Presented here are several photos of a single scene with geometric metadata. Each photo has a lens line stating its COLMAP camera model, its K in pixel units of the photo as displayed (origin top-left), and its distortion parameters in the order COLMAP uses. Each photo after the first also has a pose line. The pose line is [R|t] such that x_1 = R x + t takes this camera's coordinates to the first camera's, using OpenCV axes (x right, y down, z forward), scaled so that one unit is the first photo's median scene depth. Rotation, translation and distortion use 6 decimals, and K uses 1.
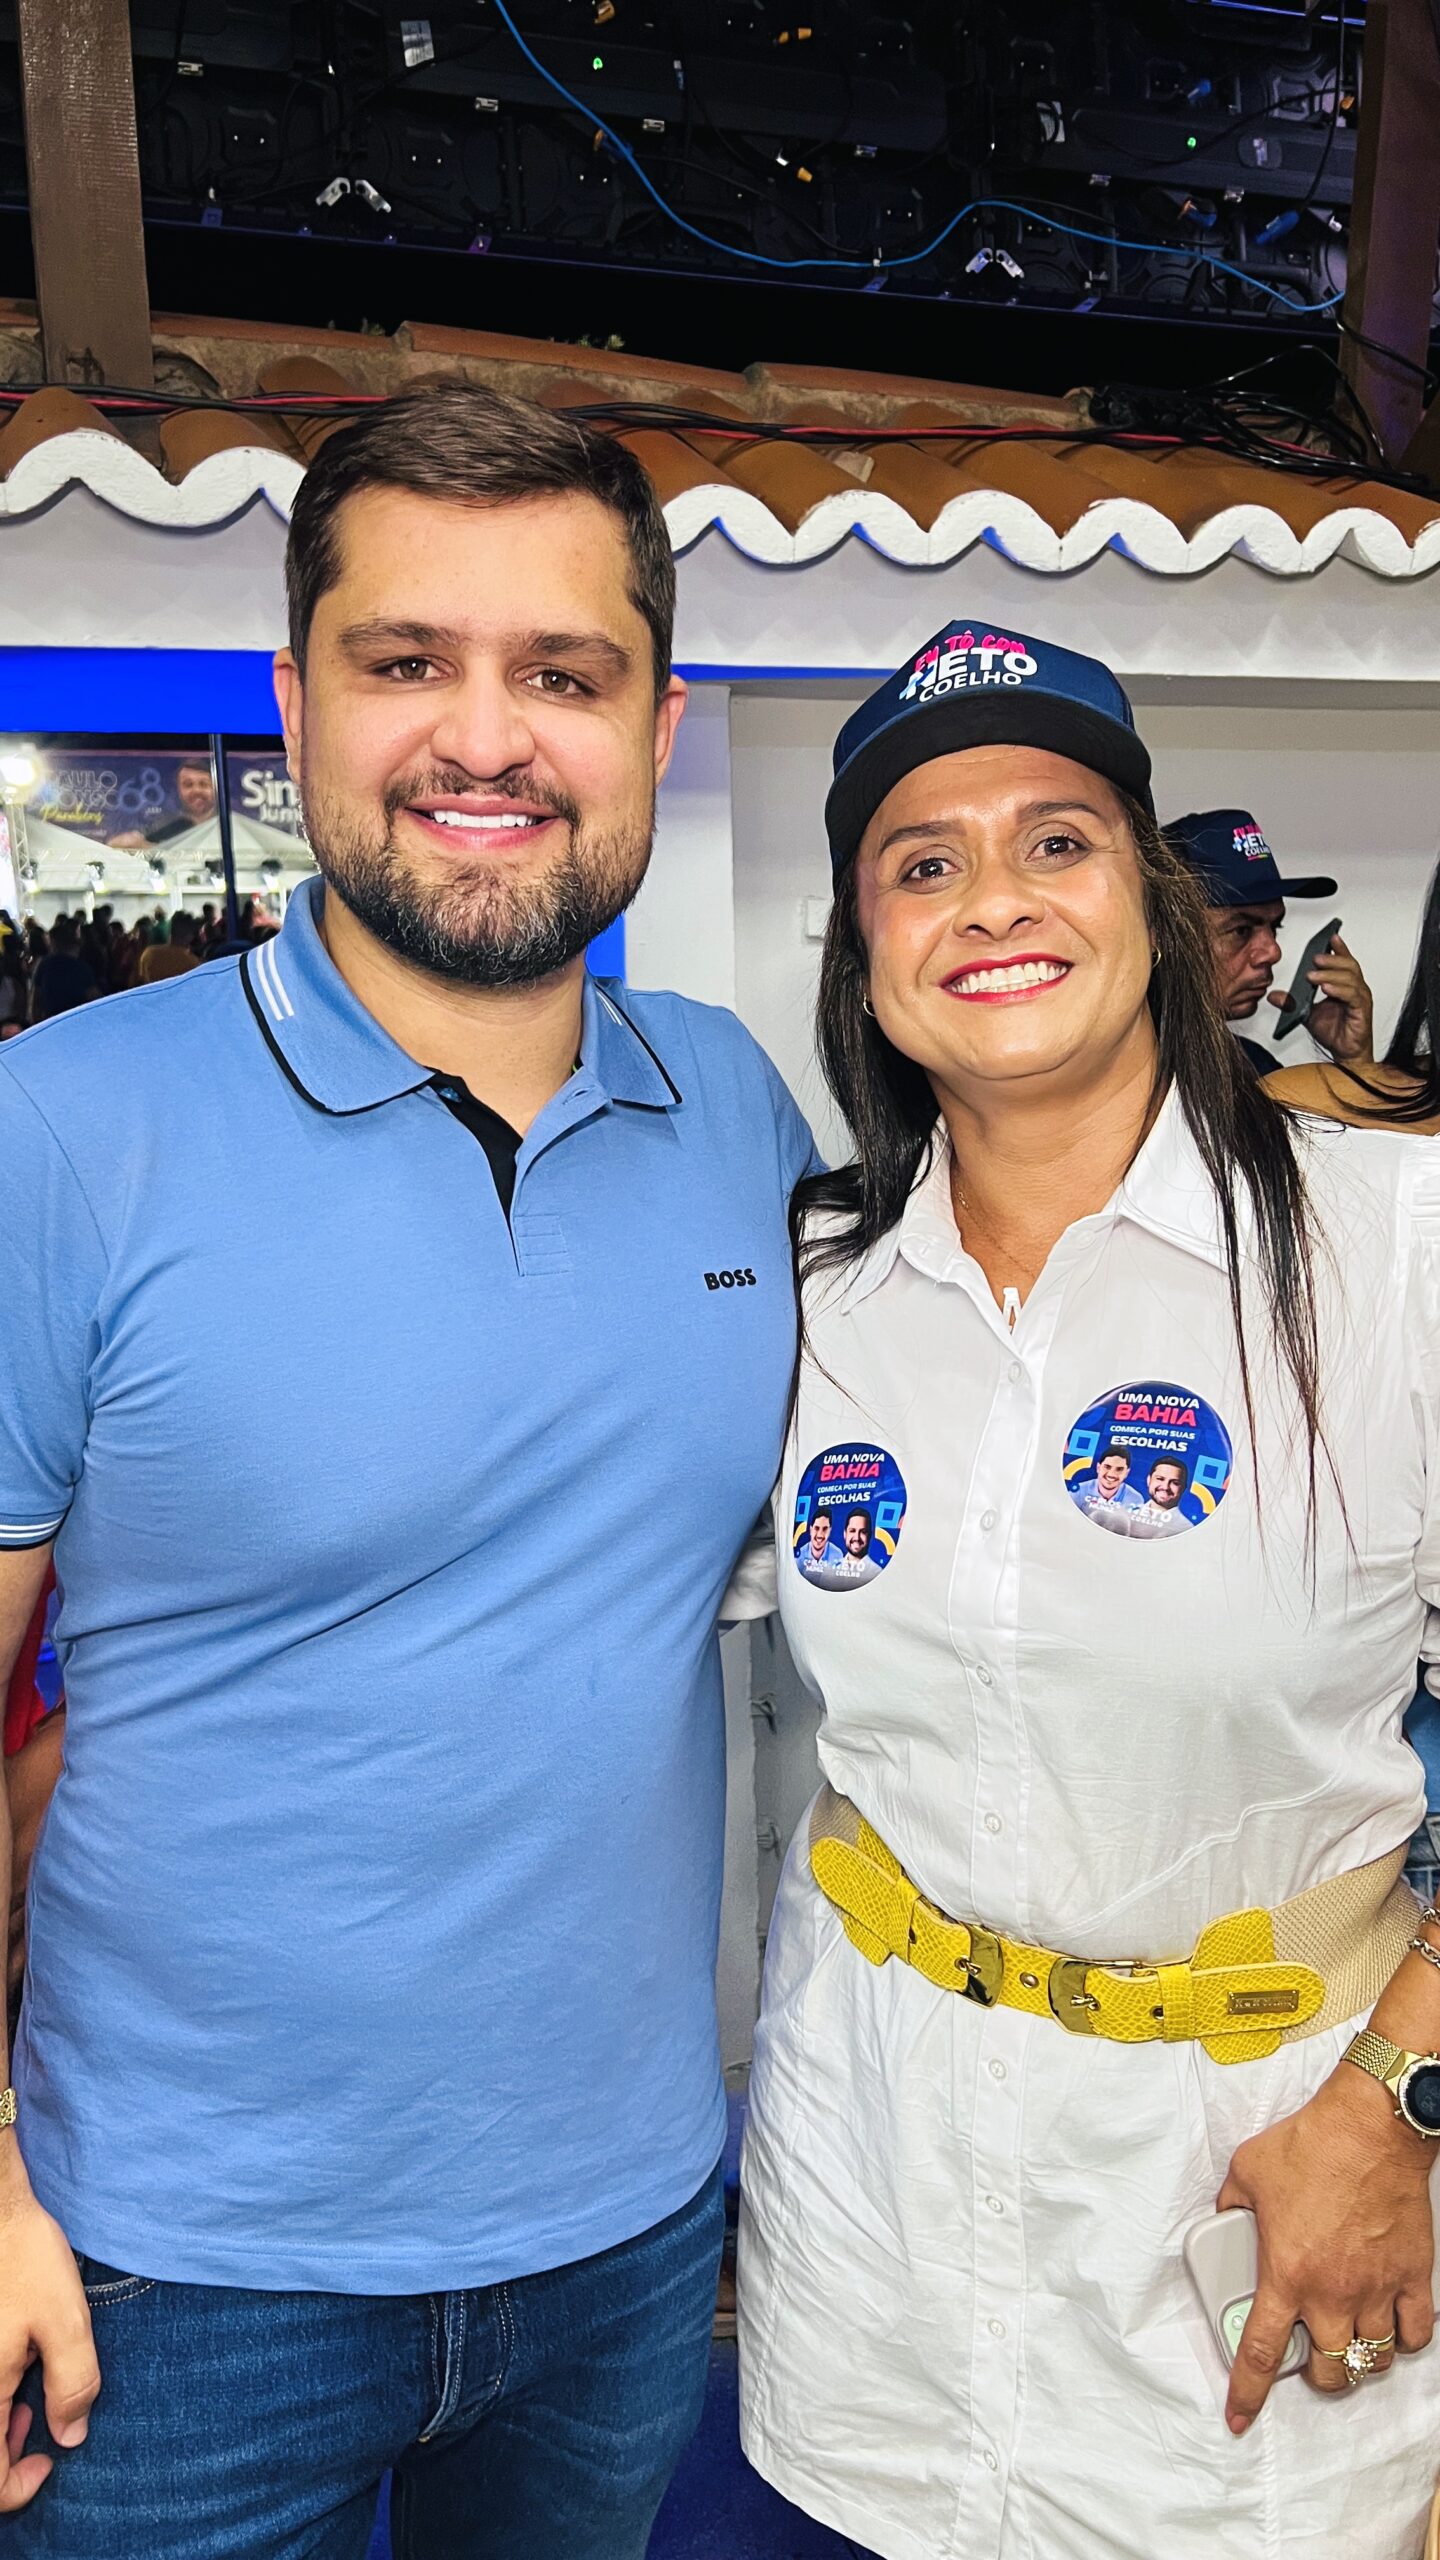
lens RADIAL K [[1929.8, 0, 727.7], [0, 1929.8, 1288.6], [0, 0, 1]] dist [0.063398, -0.070404]
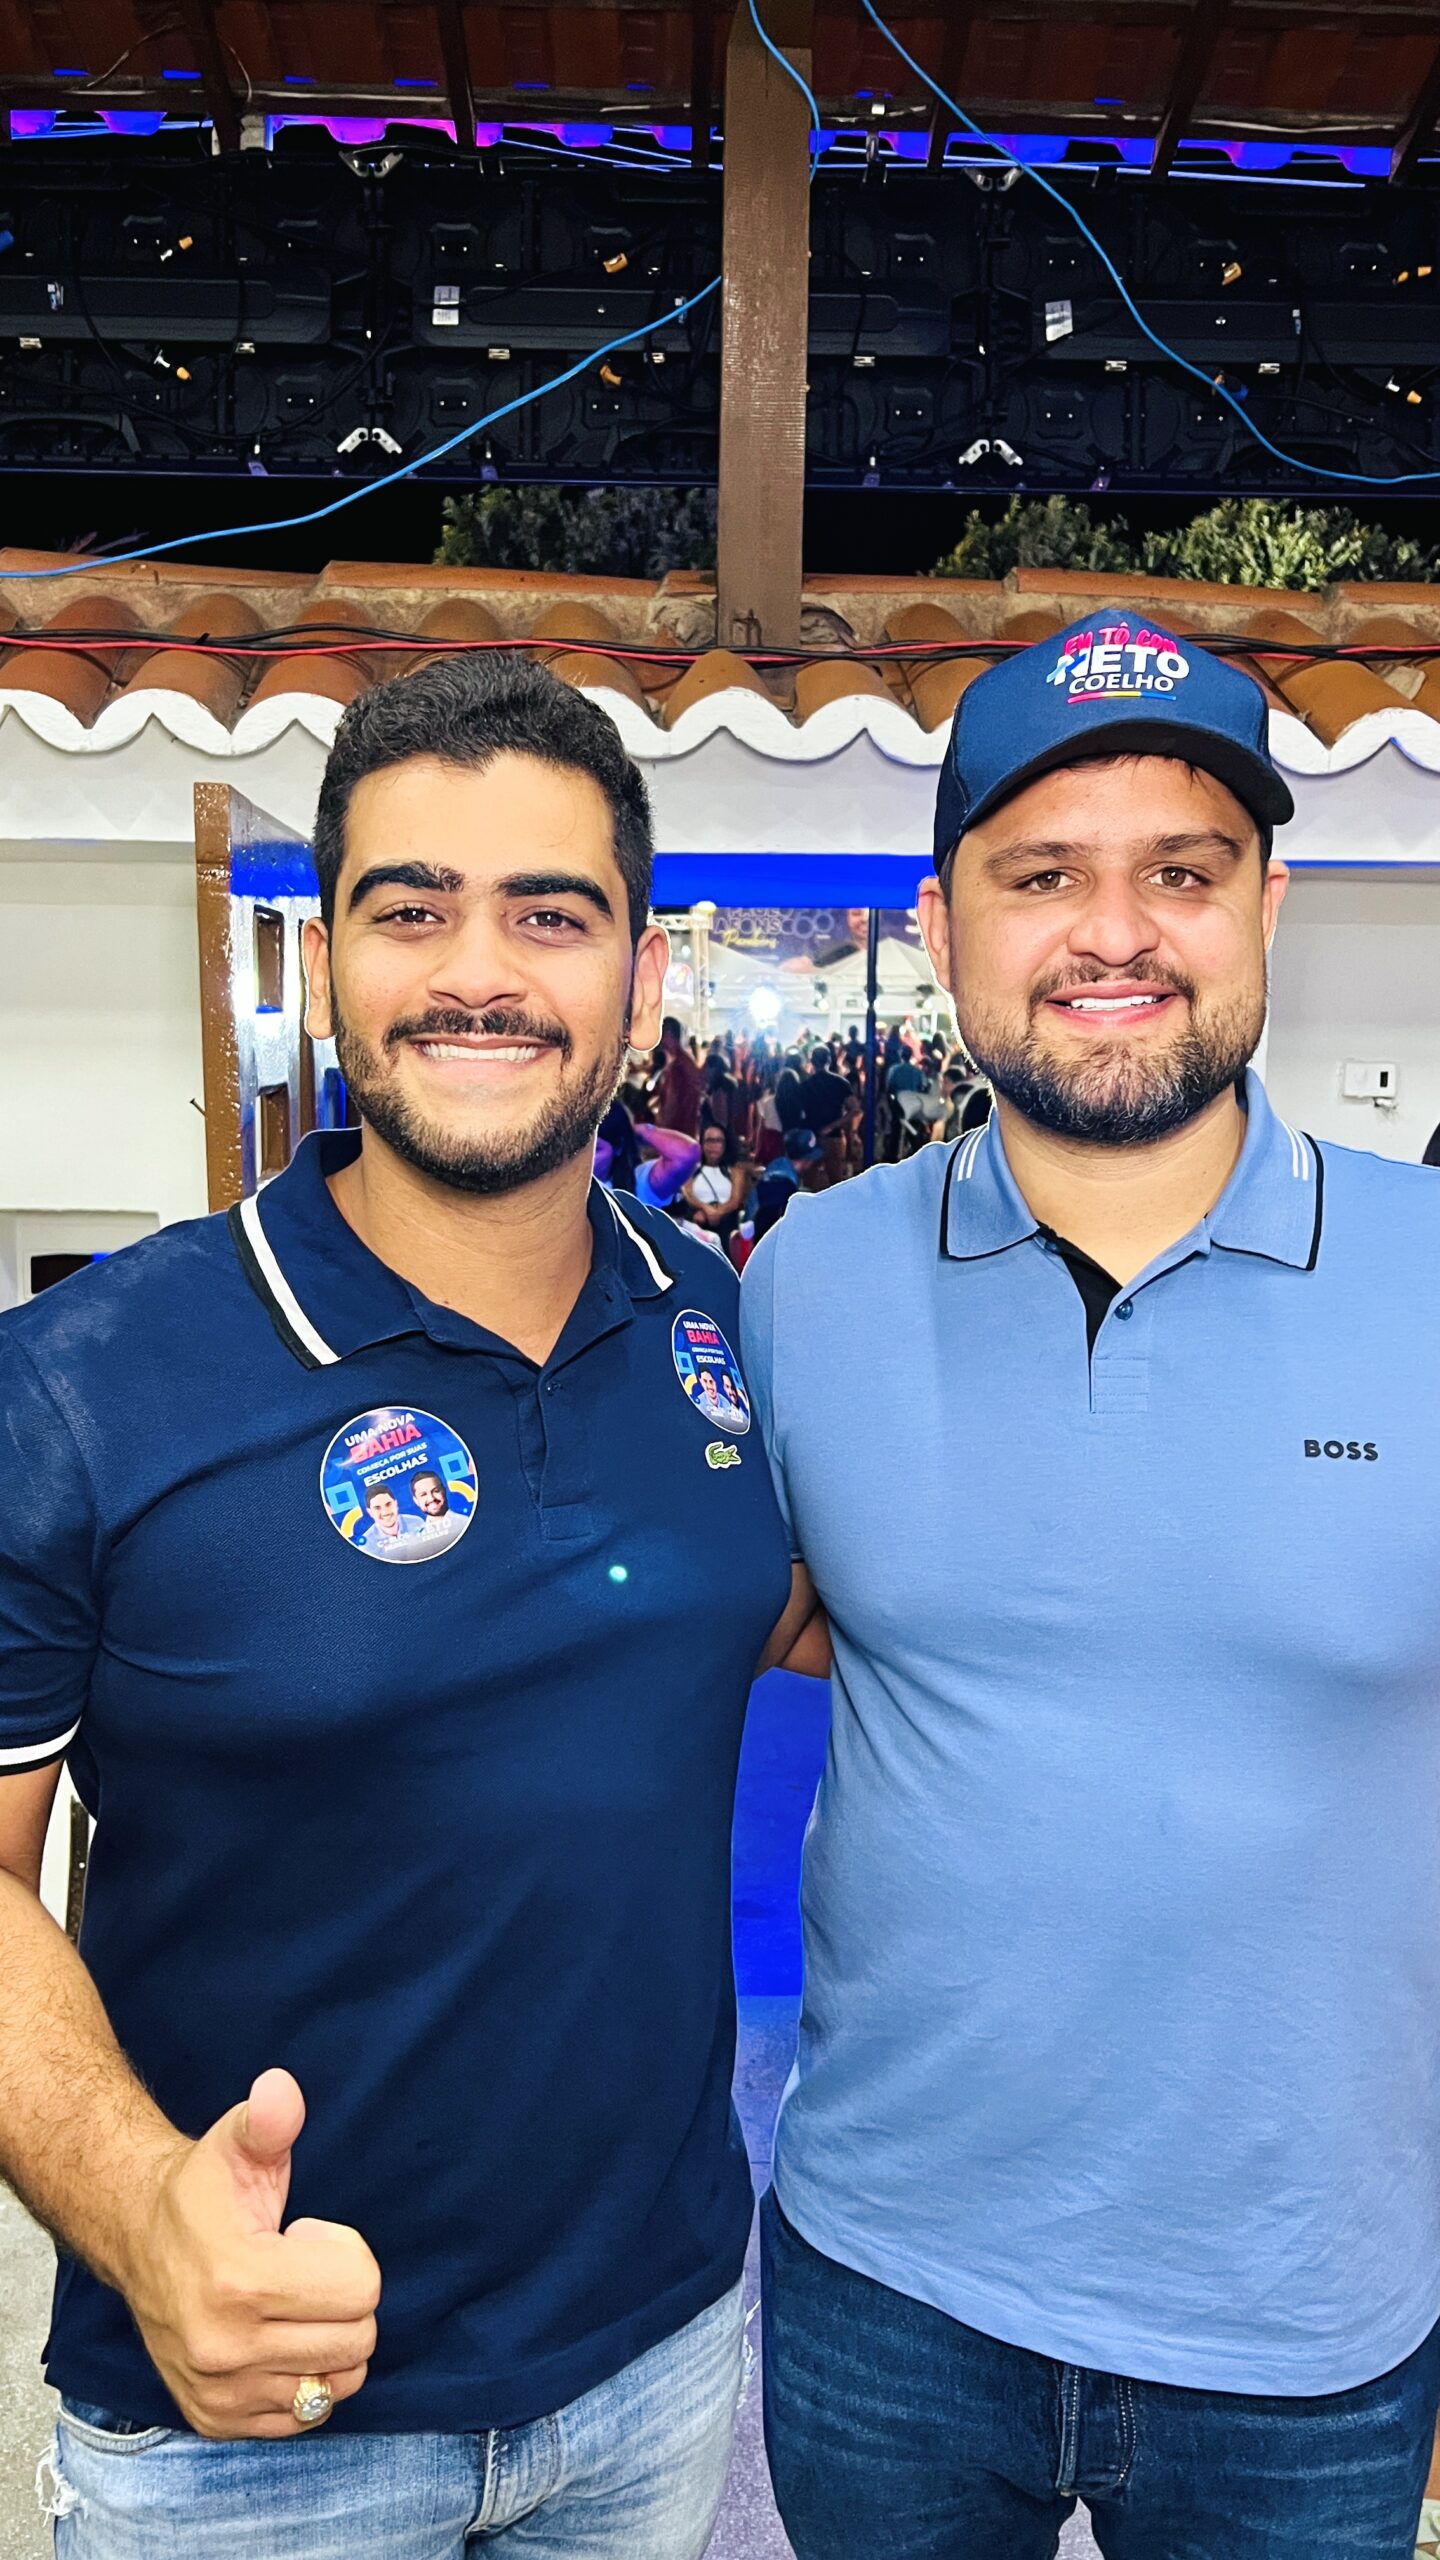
lens RADIAL K [[1932.2, 0, 712.0], [0, 1932.2, 1305.0], [0, 0, 1]] dist [0.013357, -0.005866]
pose [[0.943593, 0.077294, -0.321959, 0.061990], [-0.094409, 0.994813, -0.037864, 0.005153], [0.317363, 0.066124, 0.945996, -0.110143]]
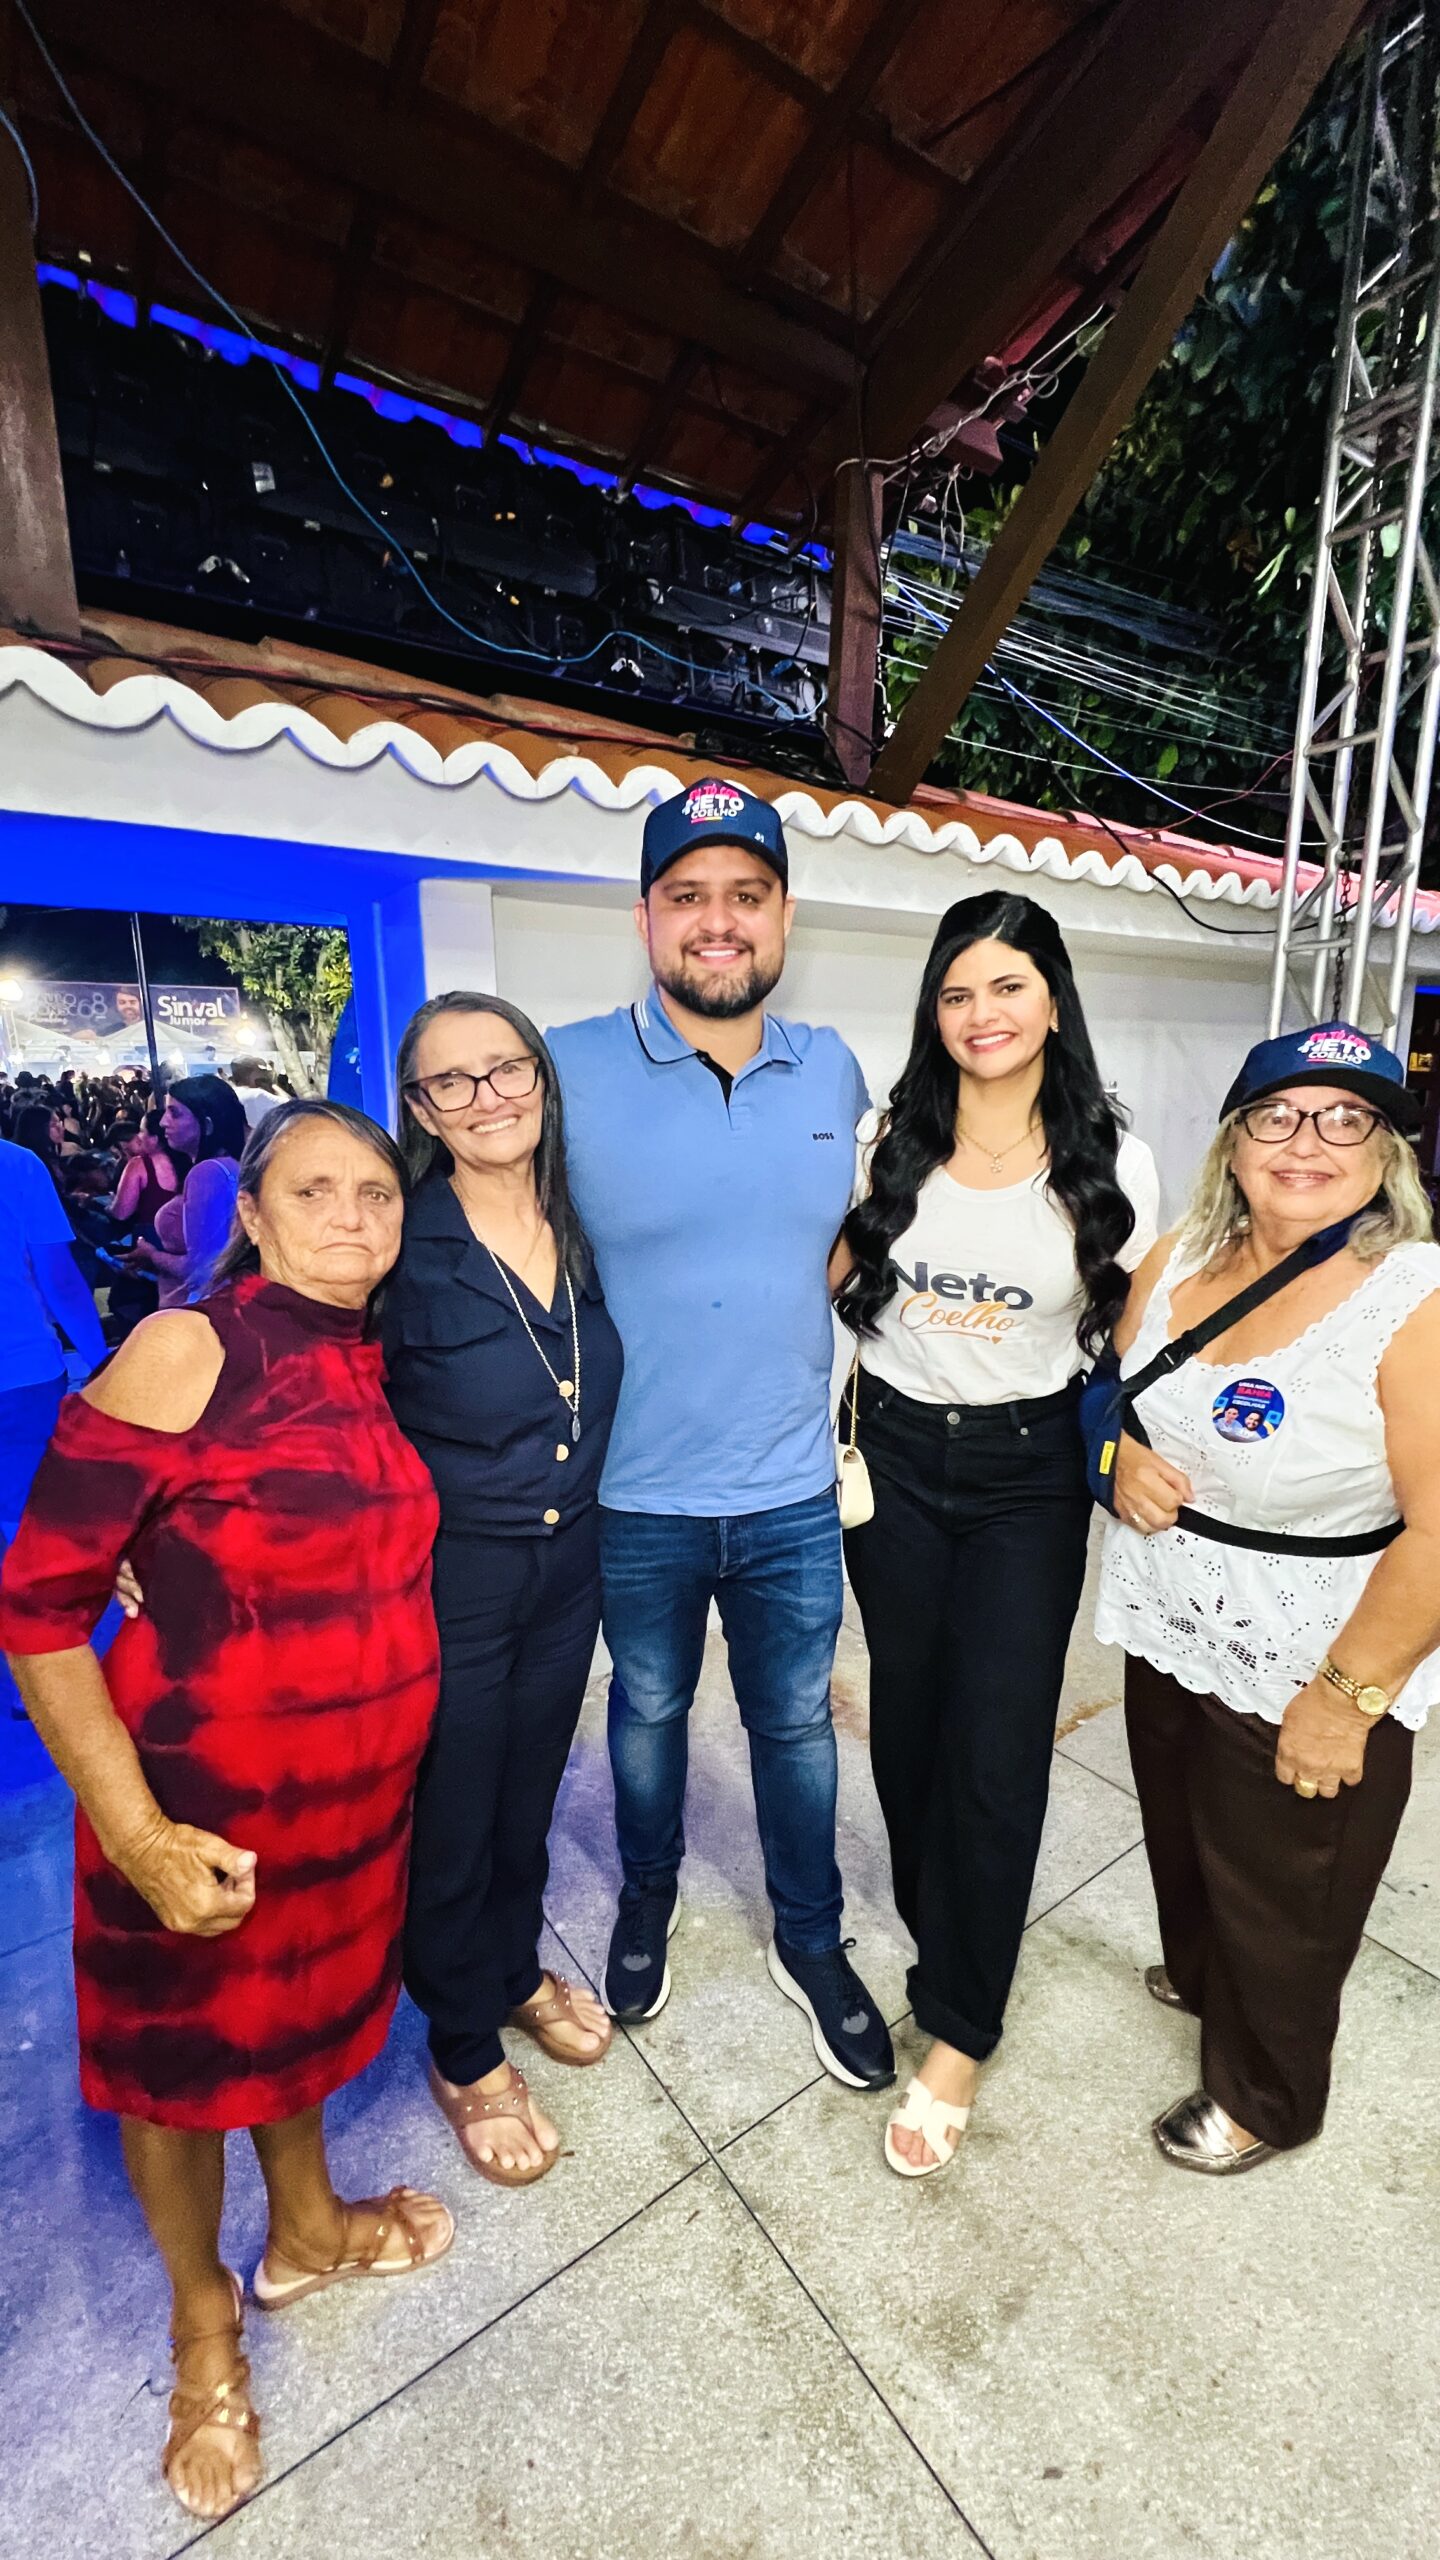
lens RADIAL K [[1020.4, 0, 713.9], [0, 1020.4, 1284.6], [0, 0, 1]] dist [-0.001844, -0.000024]
pose [[0.969299, -0.042942, 0.242107, -0.034486], [0.041830, 0.999077, 0.009734, 0.015761], [-0.242302, 0.000692, 0.970201, 0.122095]]
